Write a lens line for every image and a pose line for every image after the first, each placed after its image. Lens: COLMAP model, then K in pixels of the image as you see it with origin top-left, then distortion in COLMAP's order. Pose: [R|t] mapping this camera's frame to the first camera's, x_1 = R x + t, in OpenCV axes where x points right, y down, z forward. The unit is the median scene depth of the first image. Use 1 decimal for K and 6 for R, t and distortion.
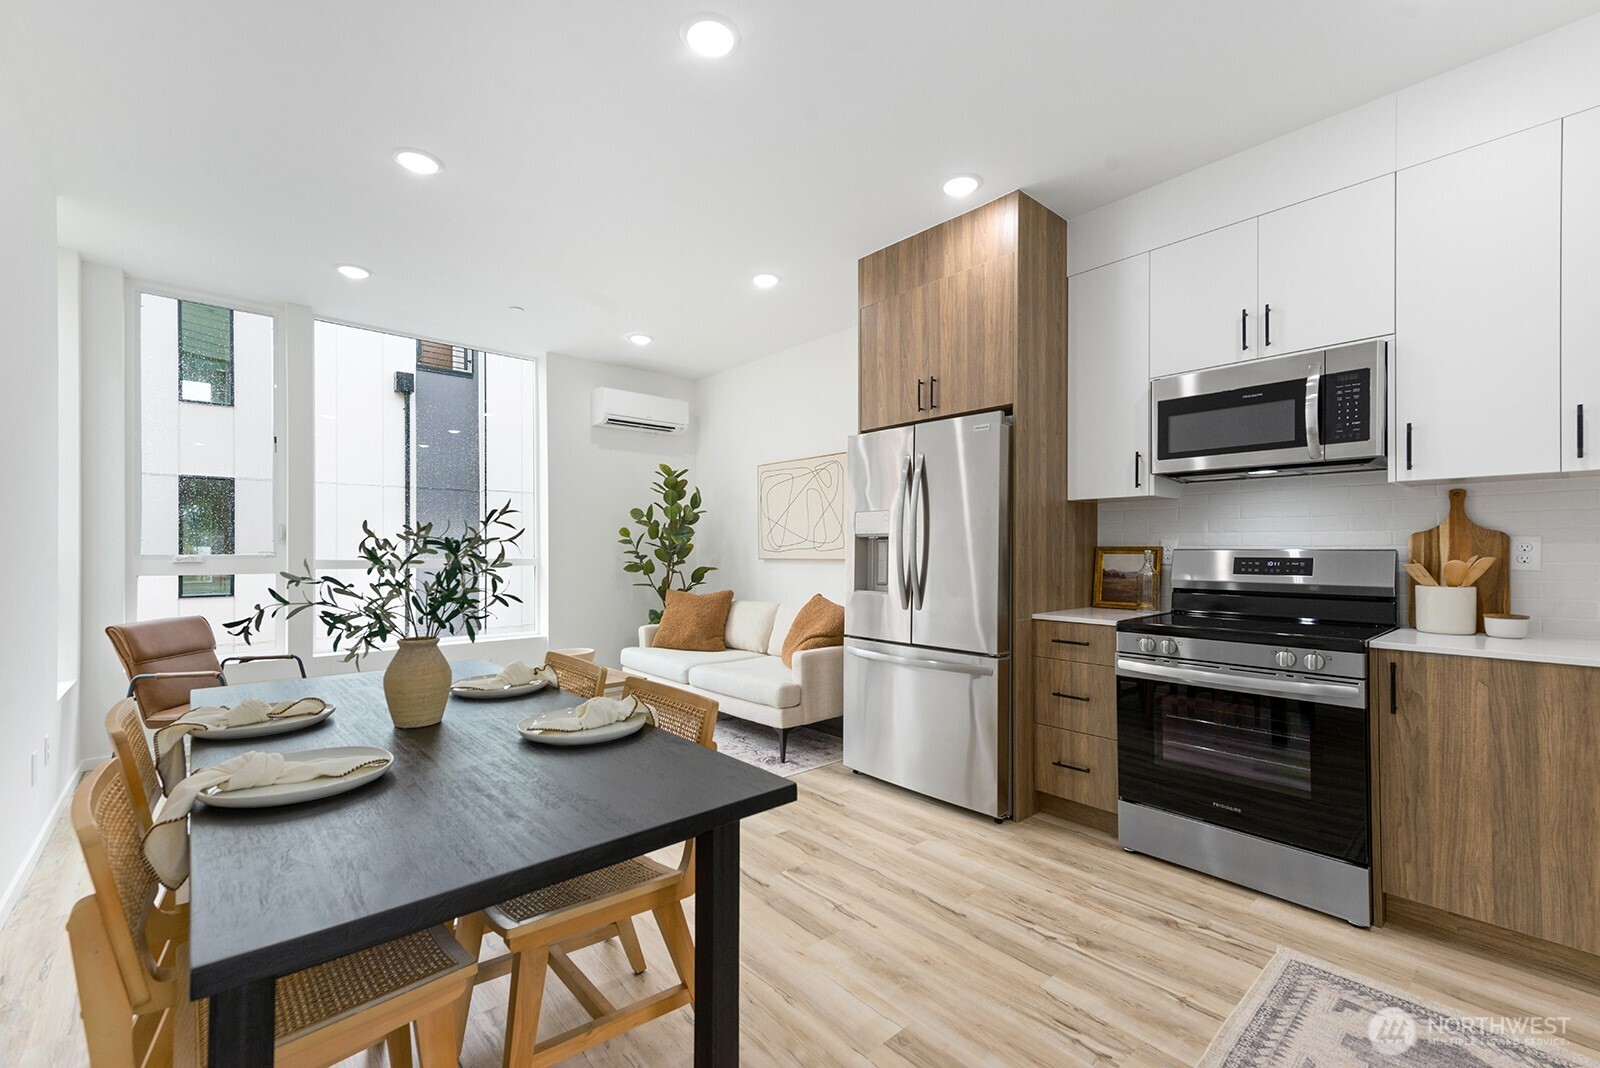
lens RADIAL K [[683.7, 0, 793.7], [0, 683.7, 546.2], [0, 0, 1]] dist [-0.007947, 0.000295]
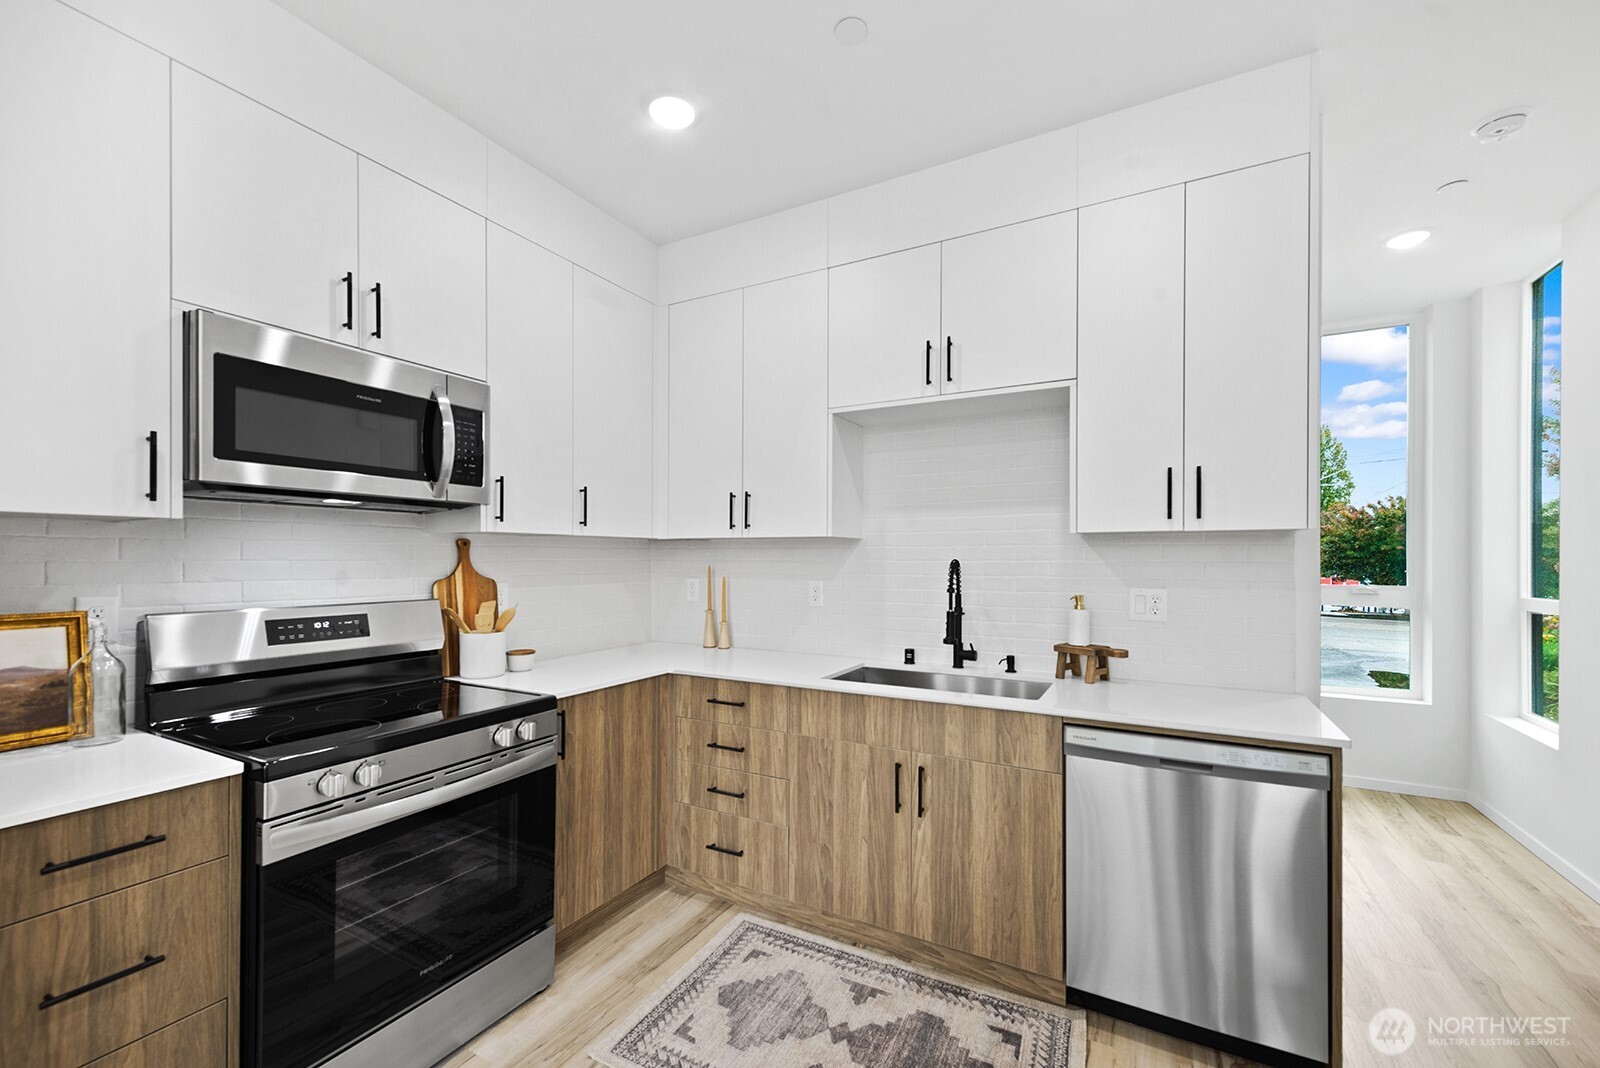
lens RADIAL K [[648.4, 0, 799.3], [0, 648.4, 558.3], [0, 0, 1]] dist [0.002097, 0.000409]
pose [[-0.356362, 0.001536, 0.934347, -0.156647], [-0.004920, 0.999982, -0.003520, -0.053120], [-0.934335, -0.005852, -0.356348, 0.876945]]
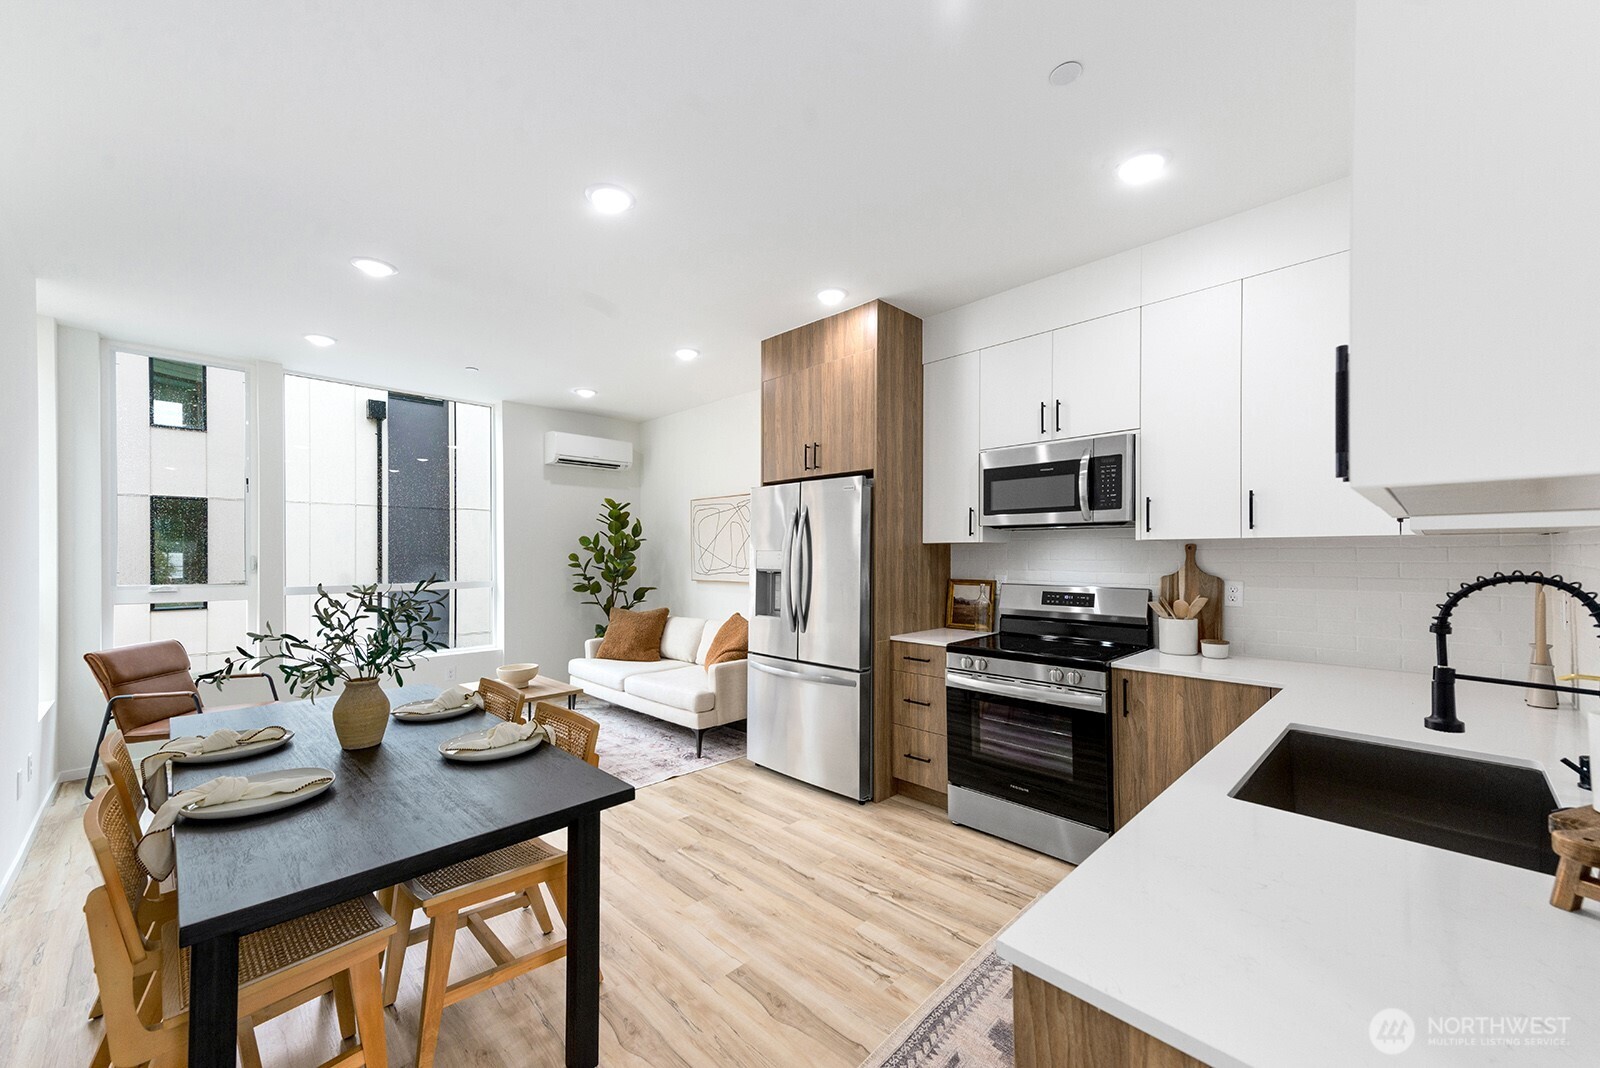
lens RADIAL K [[624.5, 0, 804.9], [0, 624.5, 549.6], [0, 0, 1]] dist [0.000192, -0.001779]
pose [[0.997127, -0.001042, 0.075745, 0.132879], [0.001021, 0.999999, 0.000320, -0.074850], [-0.075746, -0.000242, 0.997127, -0.163166]]
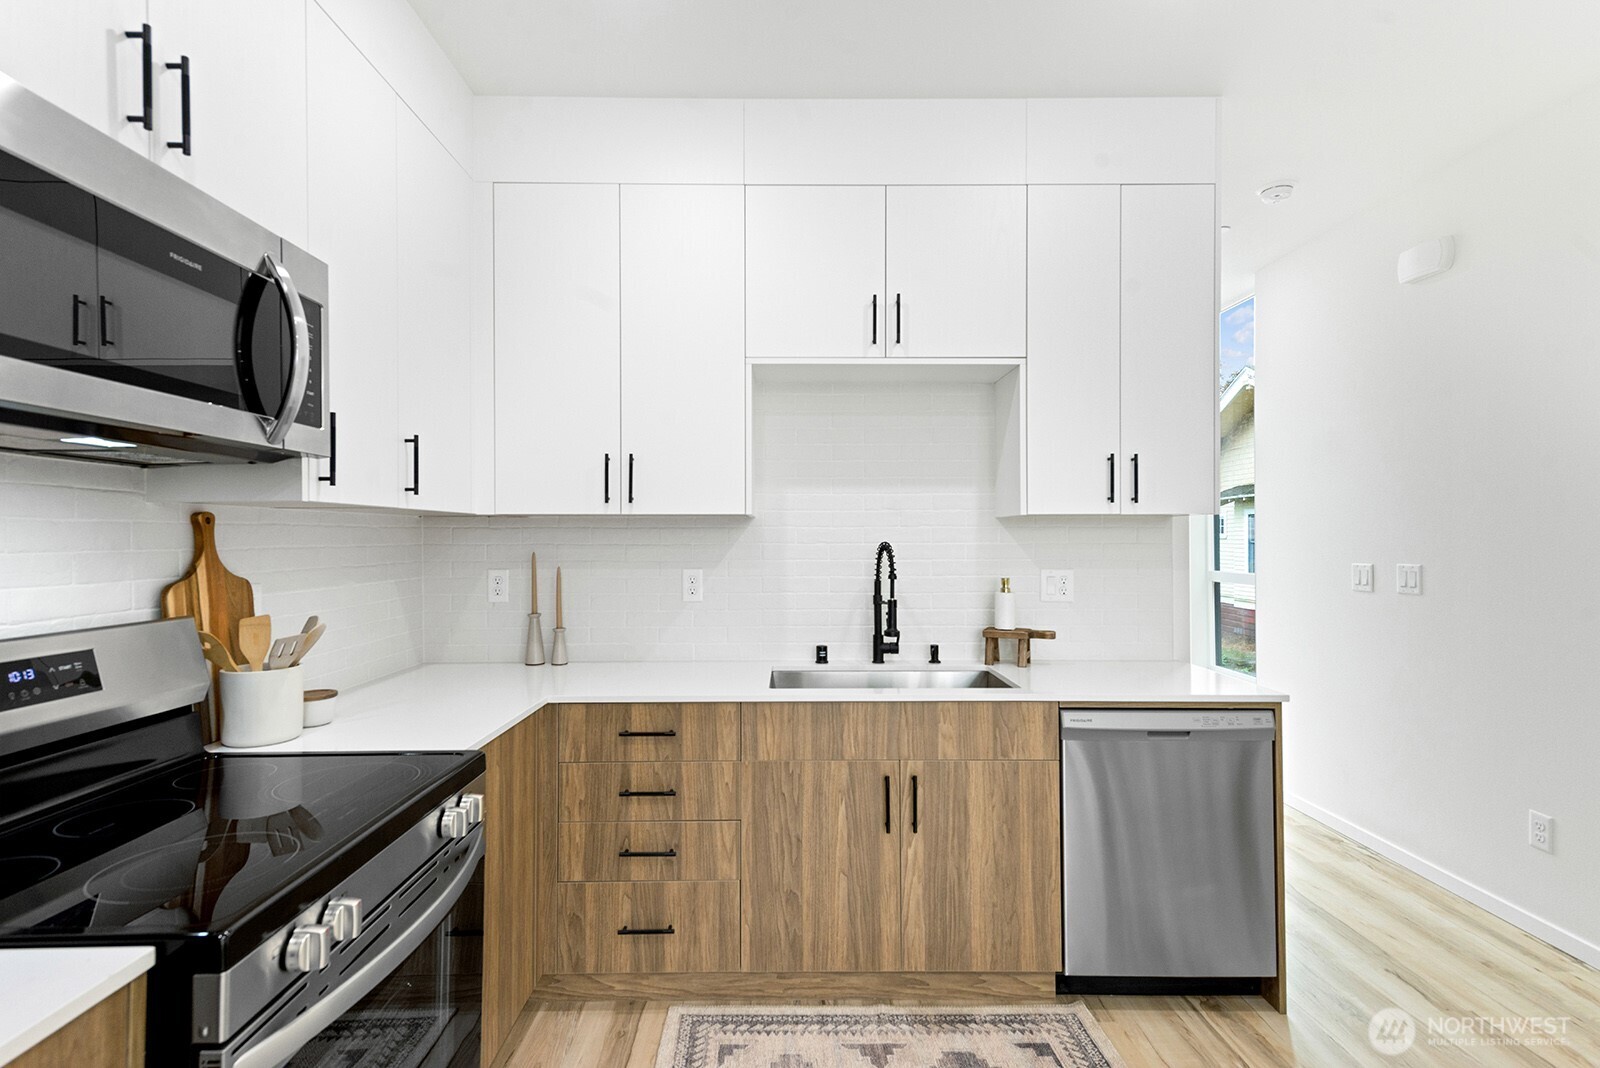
lens RADIAL K [[784.4, 0, 800.0], [0, 784.4, 534.0], [0, 0, 1]] dist [0.014140, -0.000766]
pose [[-0.765374, 0.006921, 0.643549, 0.092016], [0.000718, 0.999951, -0.009899, -0.056492], [-0.643585, -0.007115, -0.765341, 1.211689]]
